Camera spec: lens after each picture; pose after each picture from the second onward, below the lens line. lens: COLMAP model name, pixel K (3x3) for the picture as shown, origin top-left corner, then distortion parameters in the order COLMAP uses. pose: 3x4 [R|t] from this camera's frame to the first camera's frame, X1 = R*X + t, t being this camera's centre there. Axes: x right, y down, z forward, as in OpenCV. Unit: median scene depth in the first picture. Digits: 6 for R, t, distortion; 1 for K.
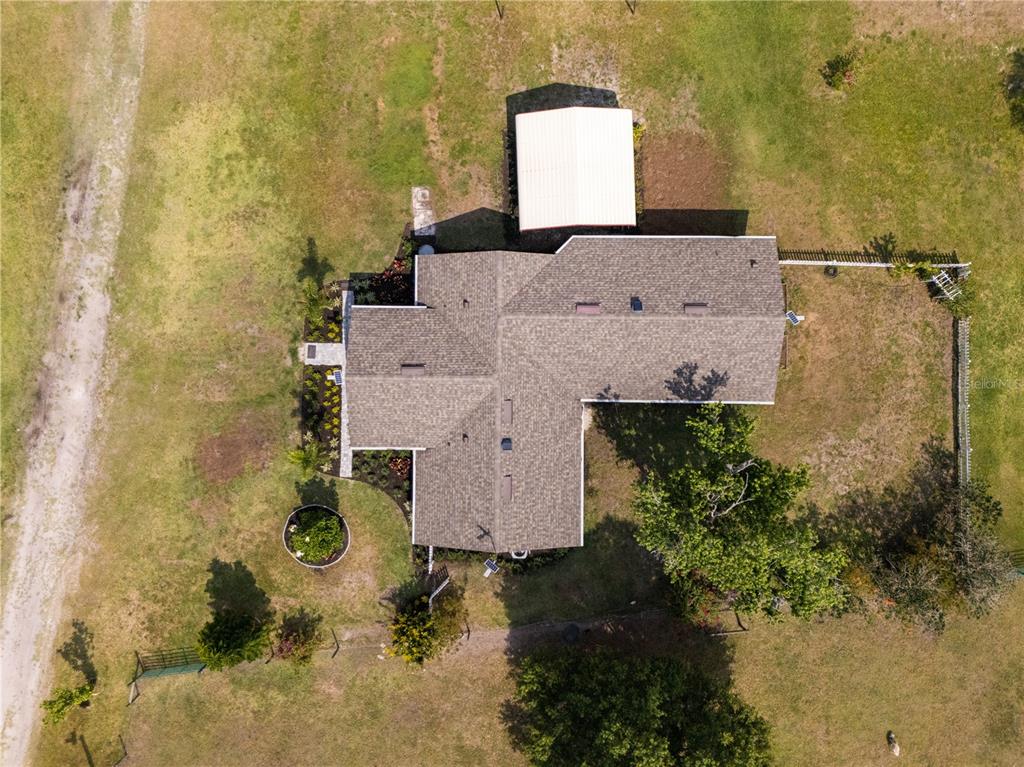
lens RADIAL K [[774.3, 0, 512.0], [0, 774.3, 383.5], [0, 0, 1]] dist [0.025706, -0.002194]
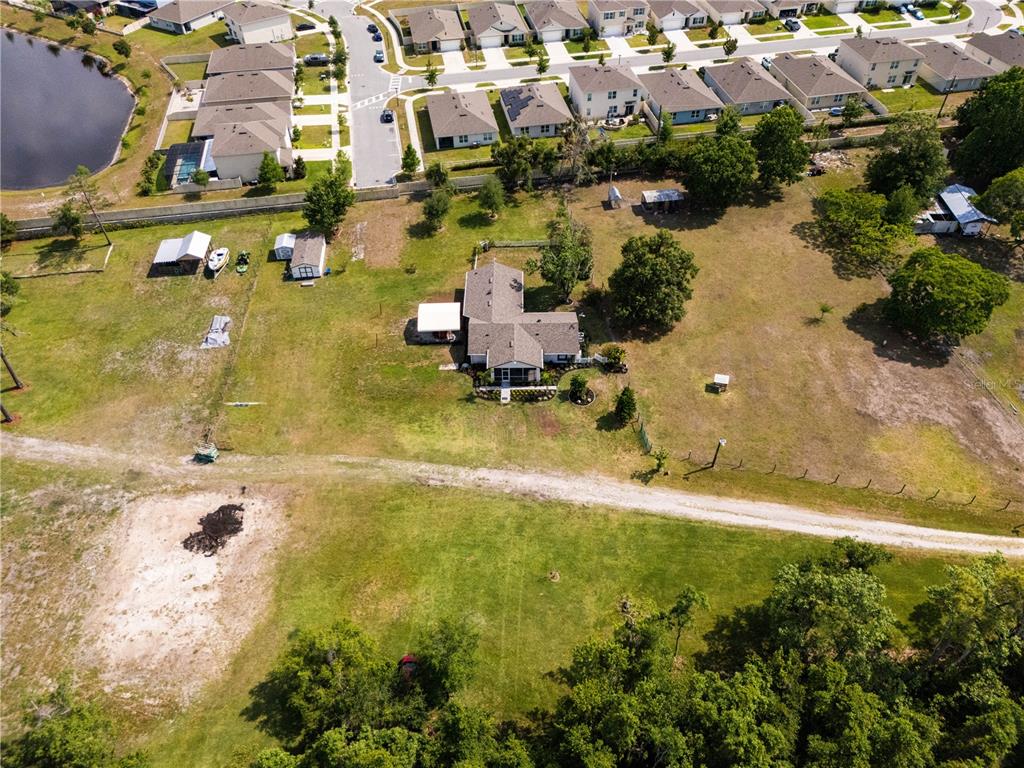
lens RADIAL K [[774.3, 0, 512.0], [0, 774.3, 384.0], [0, 0, 1]] dist [0.025706, -0.002194]
pose [[-0.001621, -0.686290, 0.727327, -1.943672], [0.999602, -0.021608, -0.018160, 0.025297], [0.028179, 0.727007, 0.686051, -0.658406]]
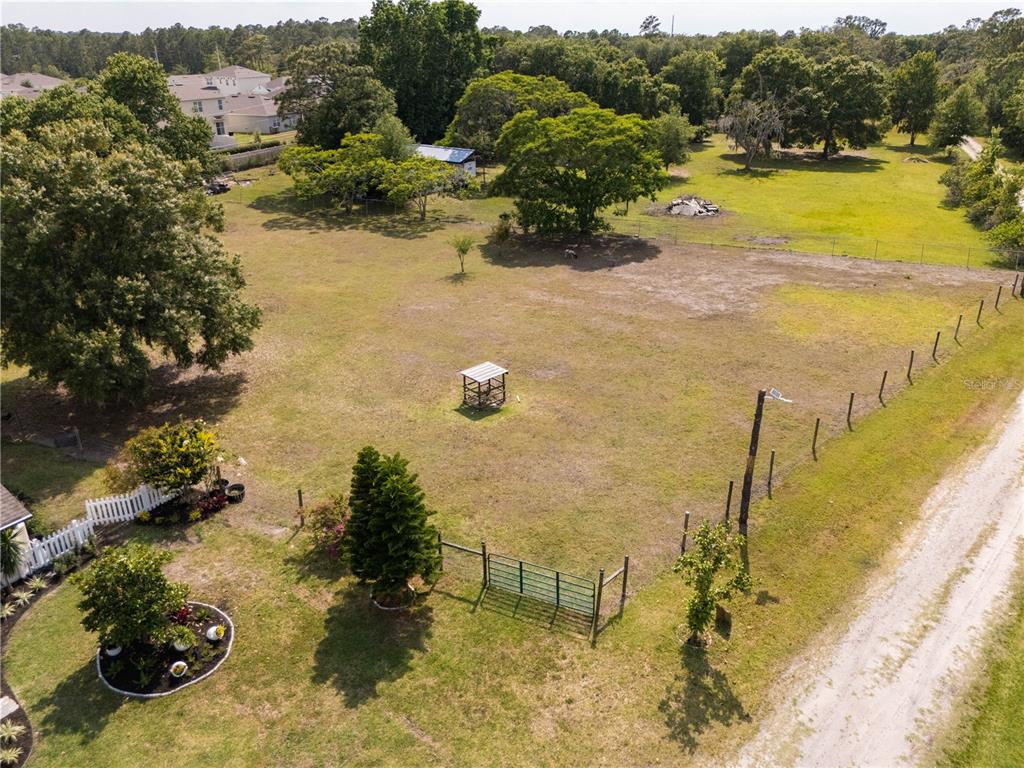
lens RADIAL K [[734.2, 0, 512.0], [0, 734.2, 384.0], [0, 0, 1]] dist [0.007907, -0.000507]
pose [[-0.851319, -0.207748, 0.481765, -0.640015], [0.524556, -0.354313, 0.774147, 0.002238], [0.009868, 0.911758, 0.410608, 0.643560]]
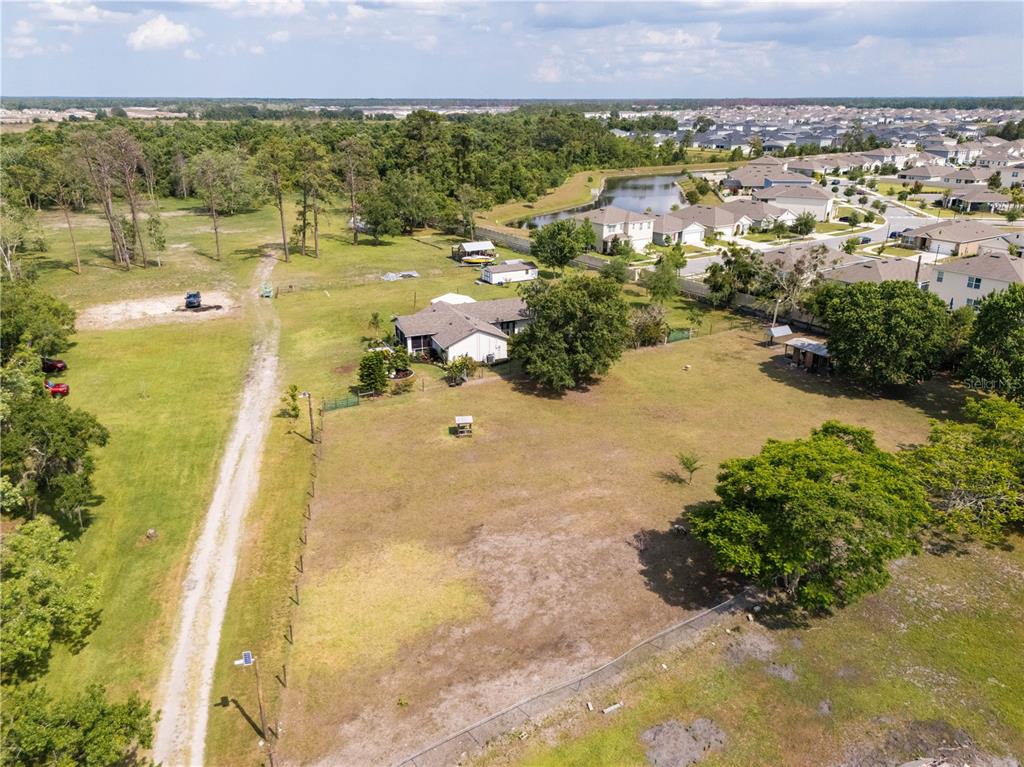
lens RADIAL K [[774.3, 0, 512.0], [0, 774.3, 383.5], [0, 0, 1]] dist [0.025706, -0.002194]
pose [[0.920892, -0.119979, 0.370894, -0.736849], [0.389665, 0.309867, -0.867262, 2.109692], [-0.010875, 0.943180, 0.332105, 0.331957]]
